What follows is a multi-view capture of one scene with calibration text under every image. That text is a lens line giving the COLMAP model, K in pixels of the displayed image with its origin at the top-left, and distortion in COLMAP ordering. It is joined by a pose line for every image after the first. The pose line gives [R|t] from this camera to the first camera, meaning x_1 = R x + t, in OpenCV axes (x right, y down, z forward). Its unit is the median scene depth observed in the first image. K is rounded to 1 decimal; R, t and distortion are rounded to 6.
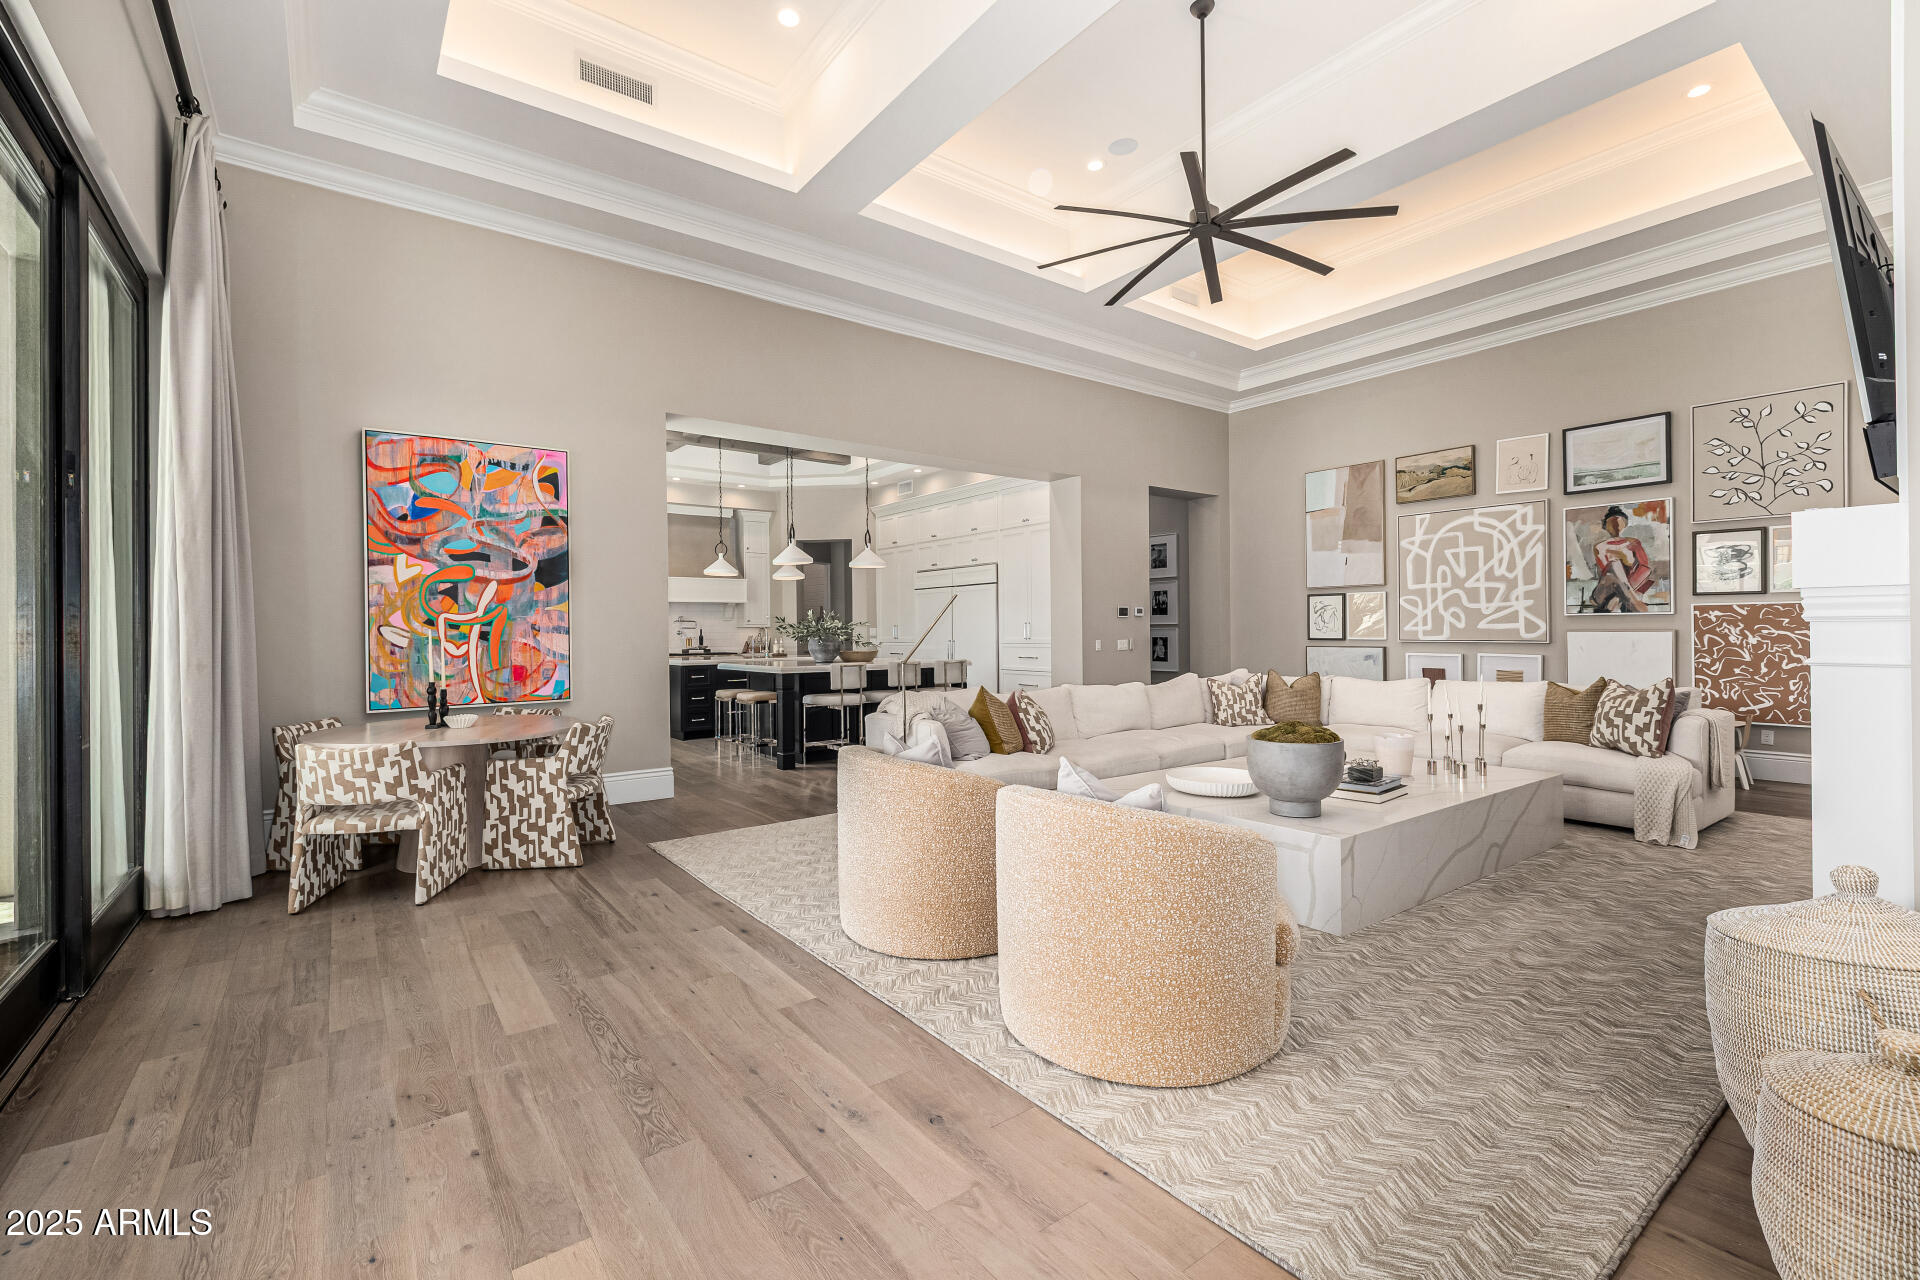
lens RADIAL K [[824.3, 0, 950.7], [0, 824.3, 635.6], [0, 0, 1]] dist [0.001766, -0.000254]
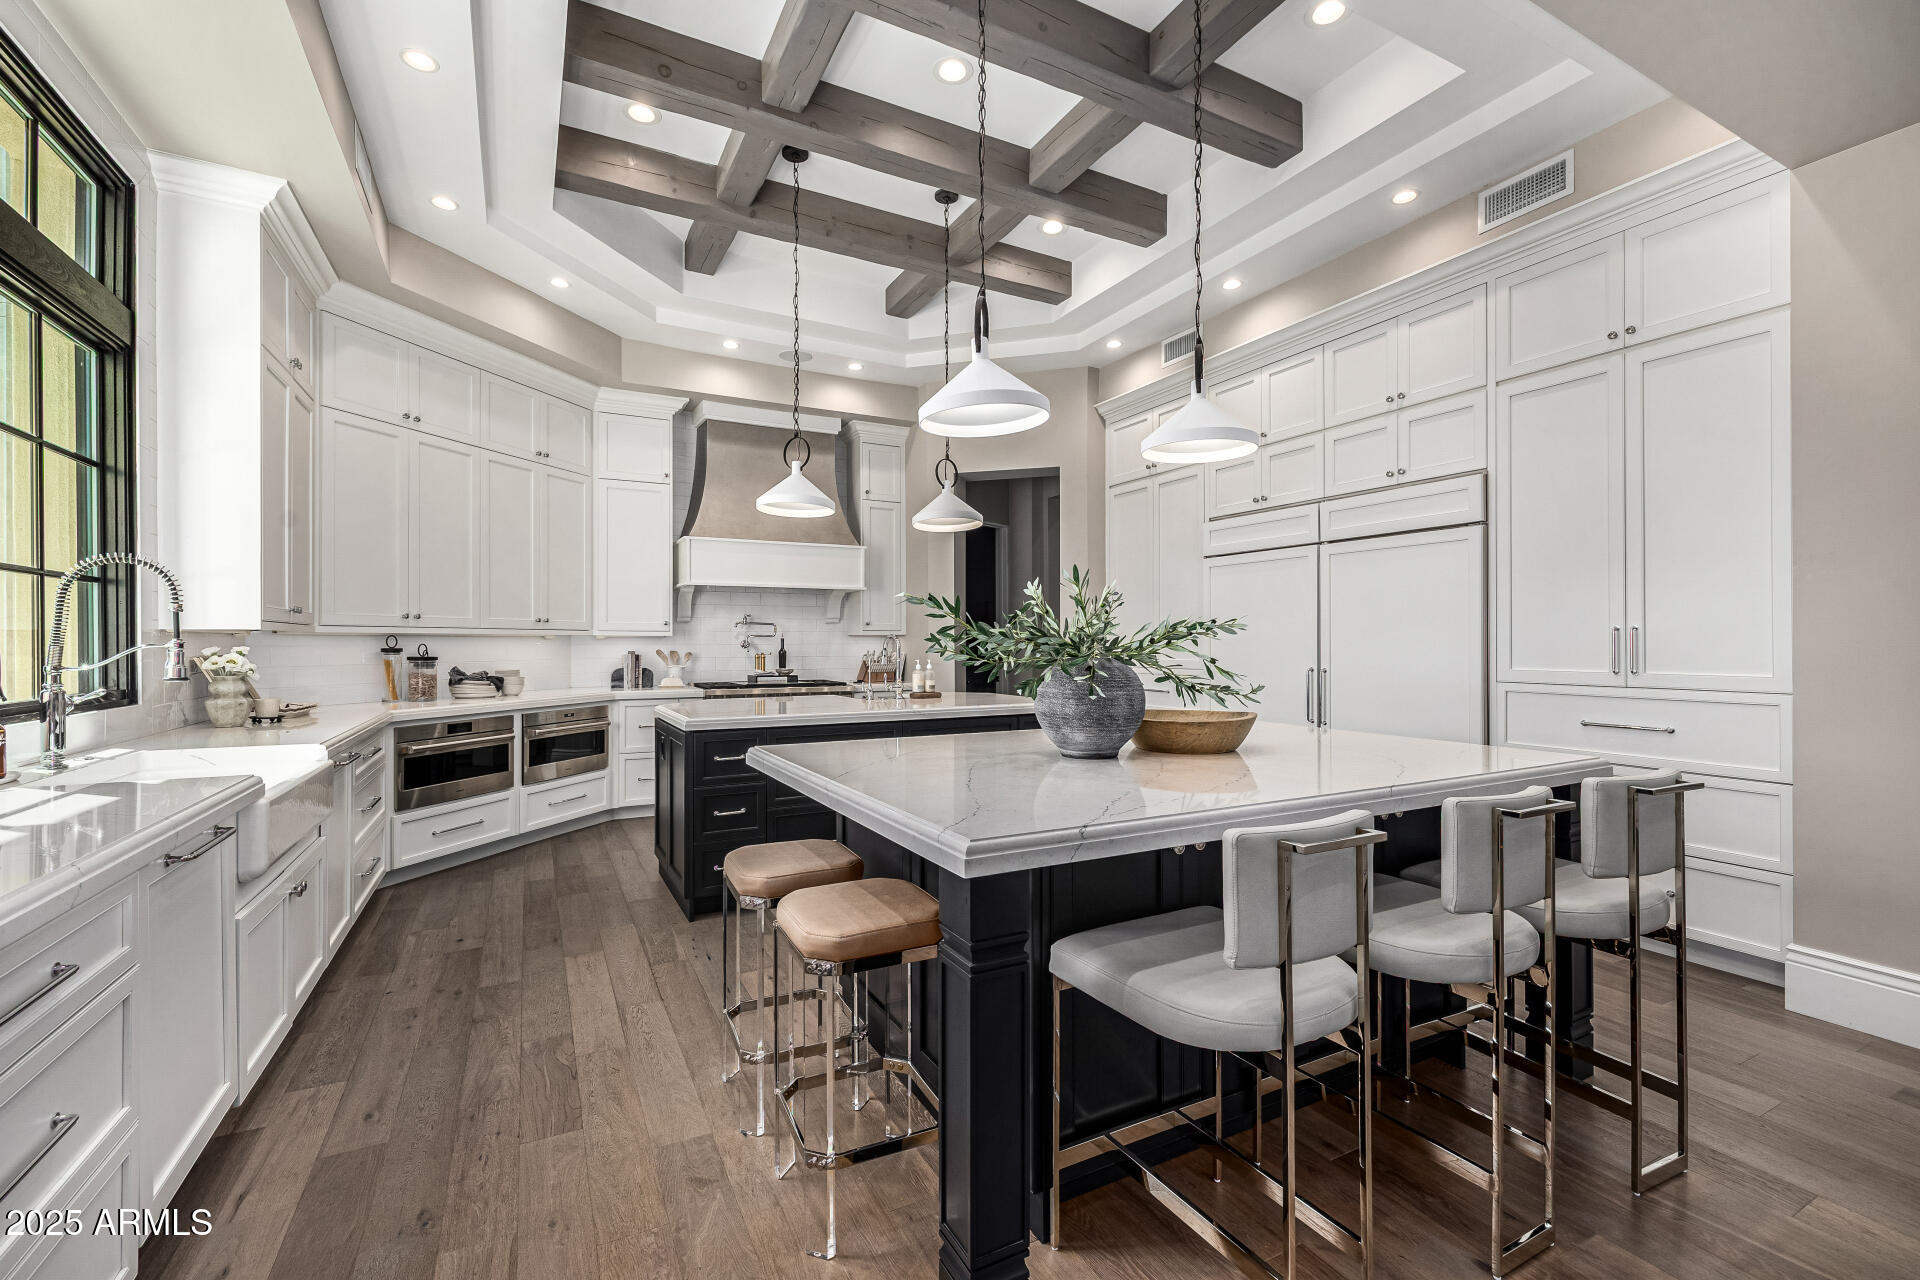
lens RADIAL K [[813.8, 0, 950.3], [0, 813.8, 640.3], [0, 0, 1]] dist [0.003998, -0.000085]
pose [[0.985660, 0.005700, -0.168648, -0.159366], [-0.006259, 0.999977, -0.002780, -0.008949], [0.168628, 0.003796, 0.985672, 0.761561]]
